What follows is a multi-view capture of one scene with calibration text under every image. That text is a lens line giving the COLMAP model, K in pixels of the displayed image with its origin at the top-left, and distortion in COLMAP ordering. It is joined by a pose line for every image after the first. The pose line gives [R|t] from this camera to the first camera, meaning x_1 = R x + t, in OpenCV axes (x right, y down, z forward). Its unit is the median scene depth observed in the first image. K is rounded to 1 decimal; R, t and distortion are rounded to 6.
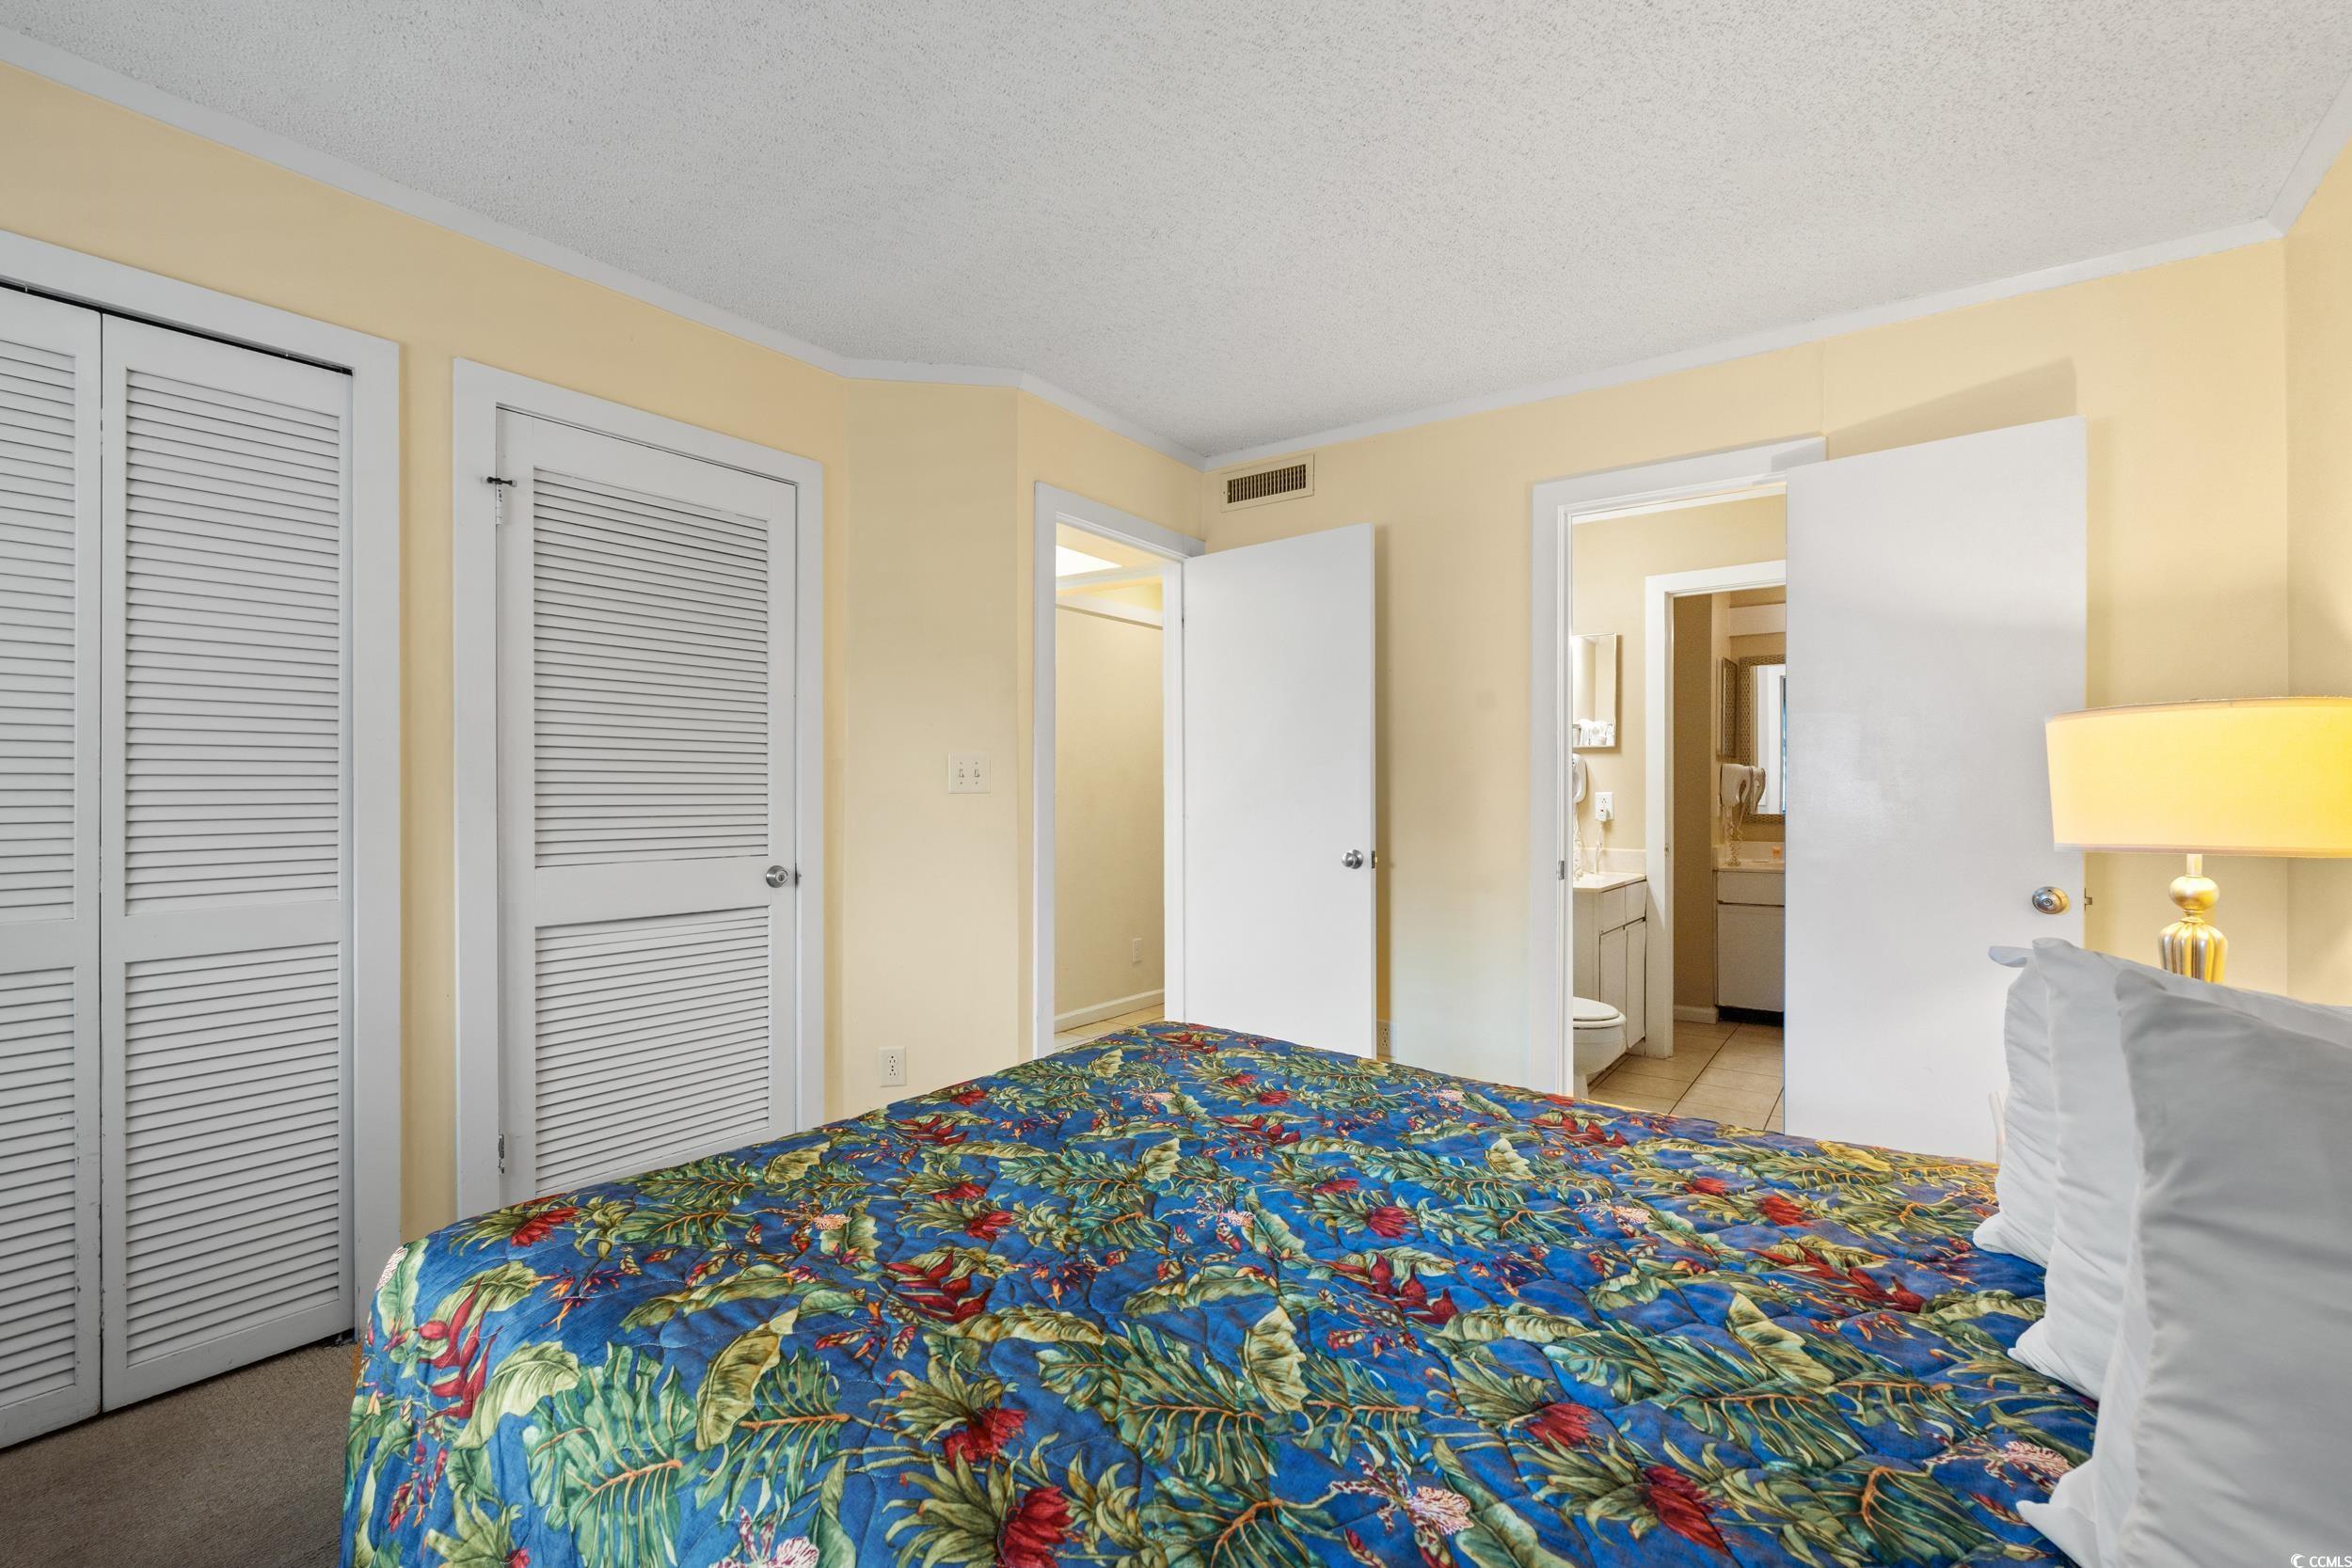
lens RADIAL K [[1027.9, 0, 1171.0], [0, 1027.9, 786.8], [0, 0, 1]] dist [-0.000612, -0.002333]
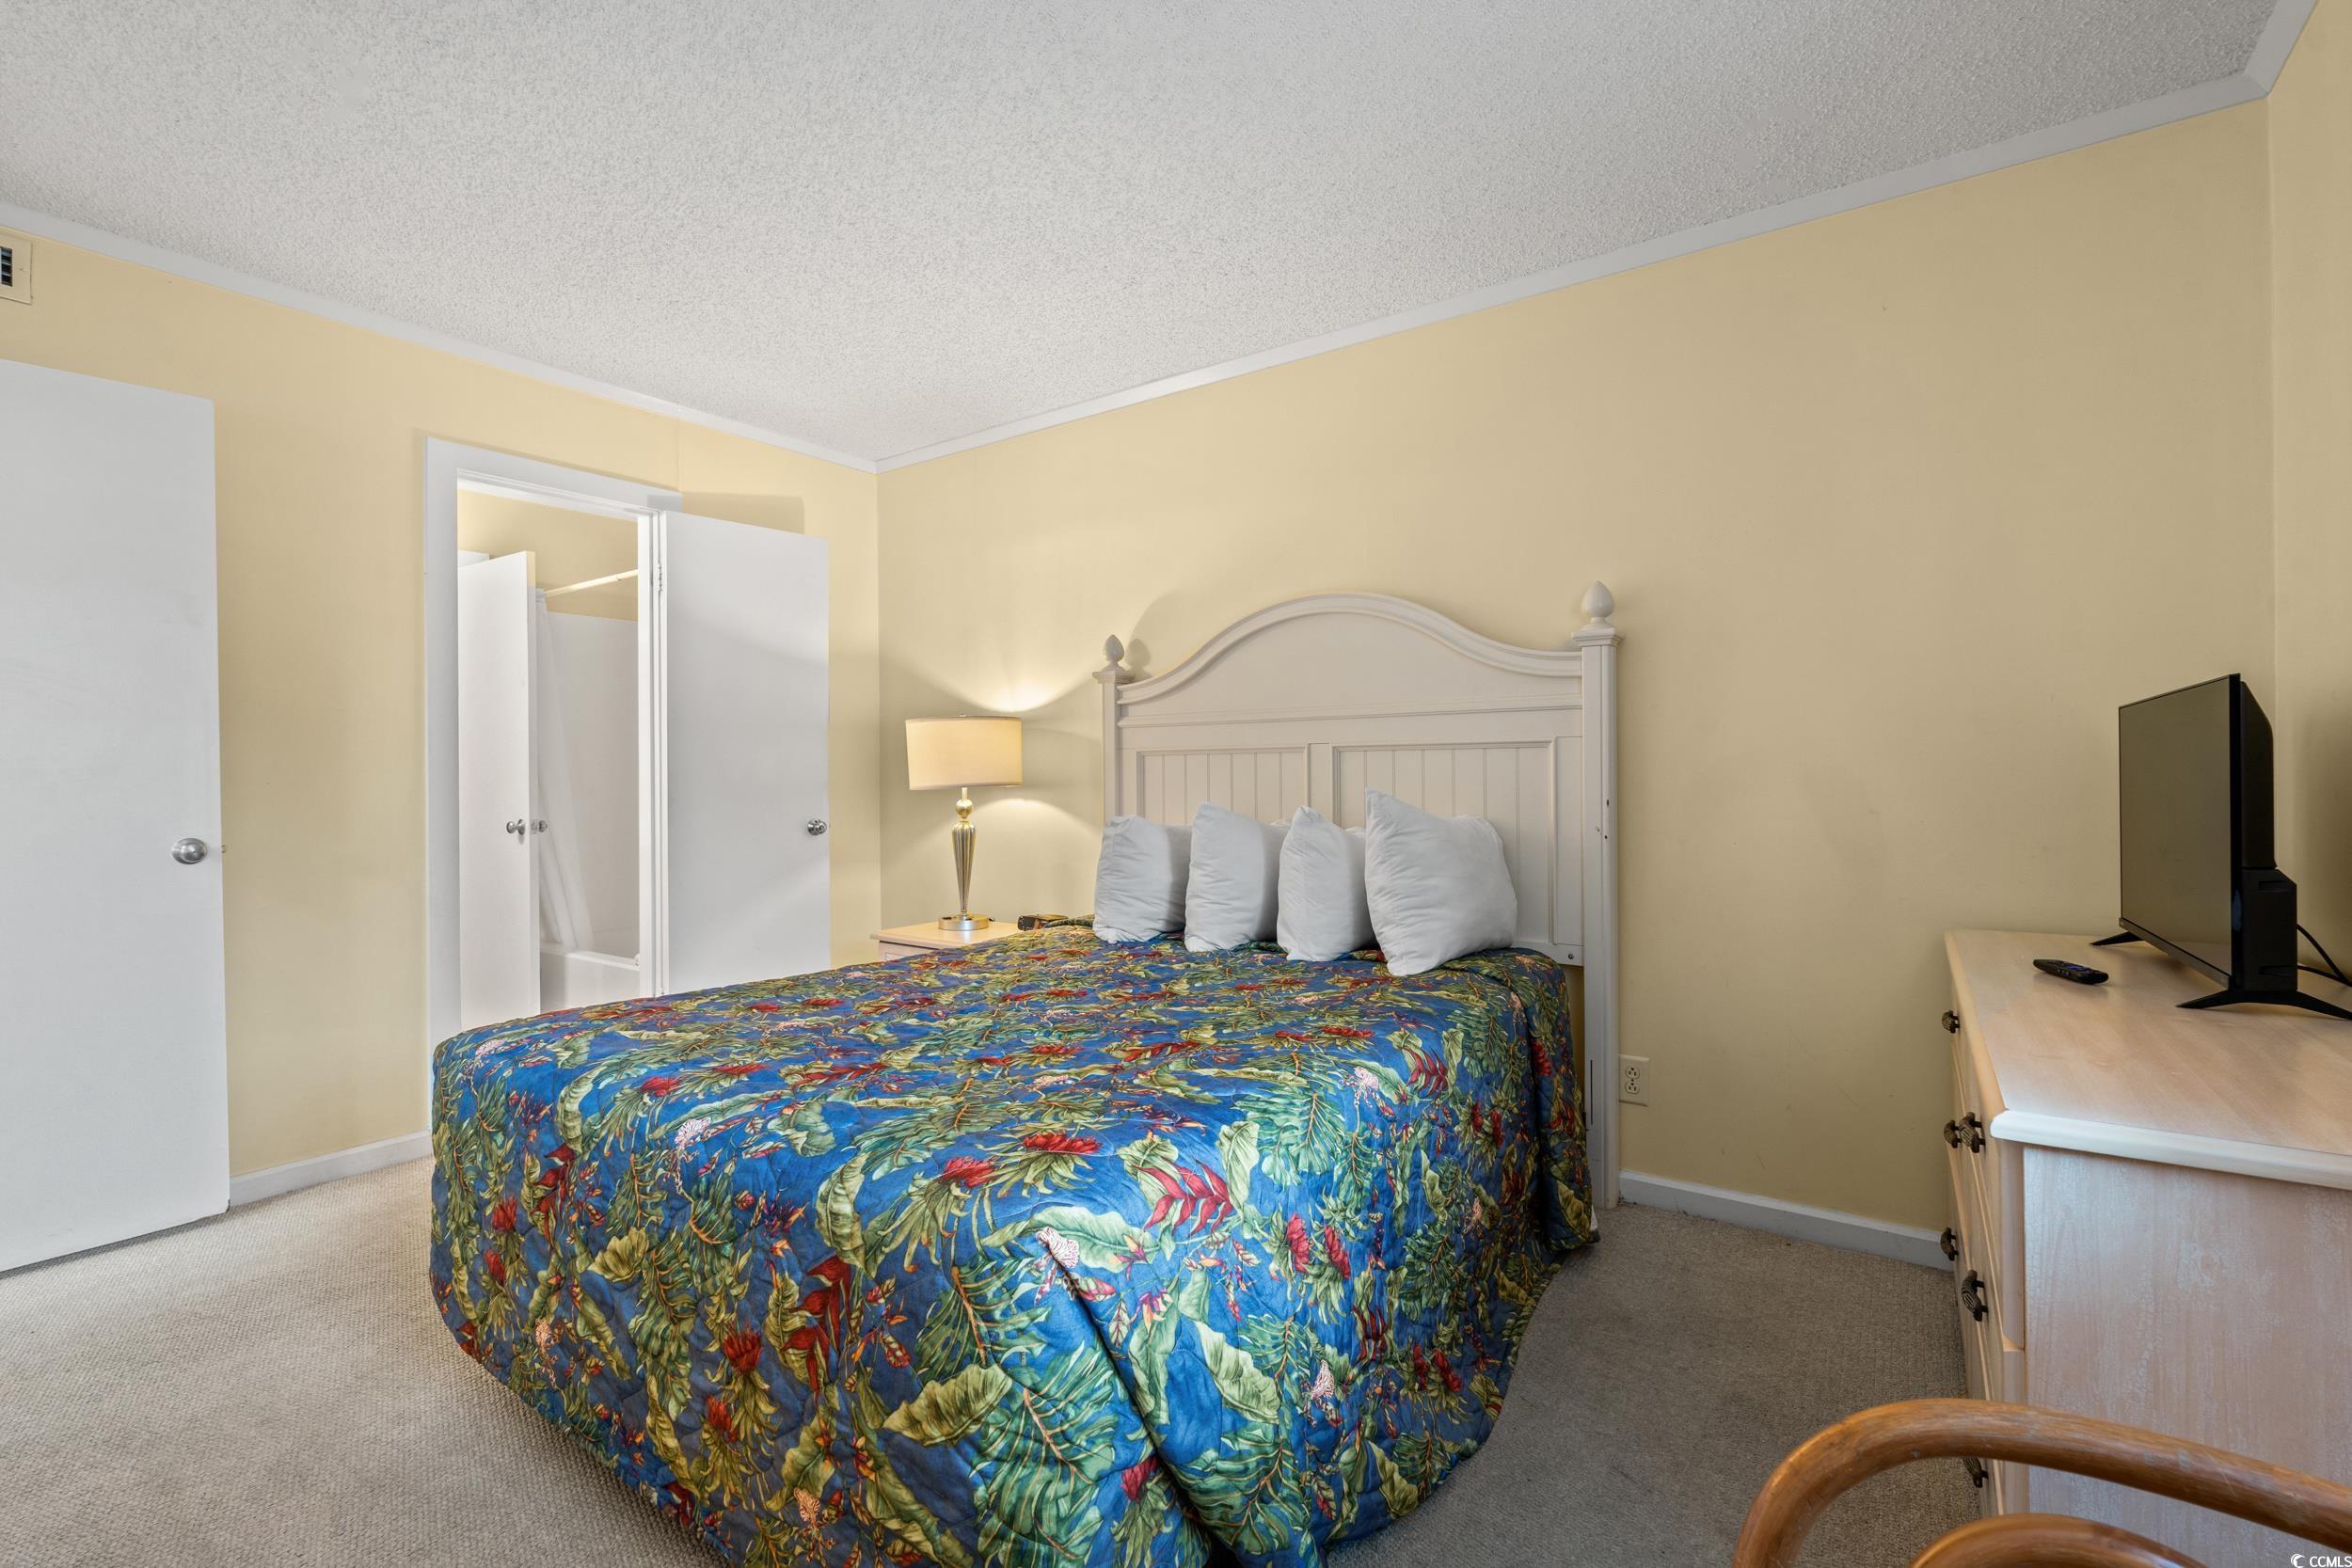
lens RADIAL K [[1027.9, 0, 1174.9], [0, 1027.9, 779.5], [0, 0, 1]] dist [-0.000612, -0.002333]
pose [[-0.013563, -0.003906, 0.999900, -1.813574], [0.004934, 0.999980, 0.003973, 0.064469], [-0.999896, 0.004987, -0.013543, 0.995097]]
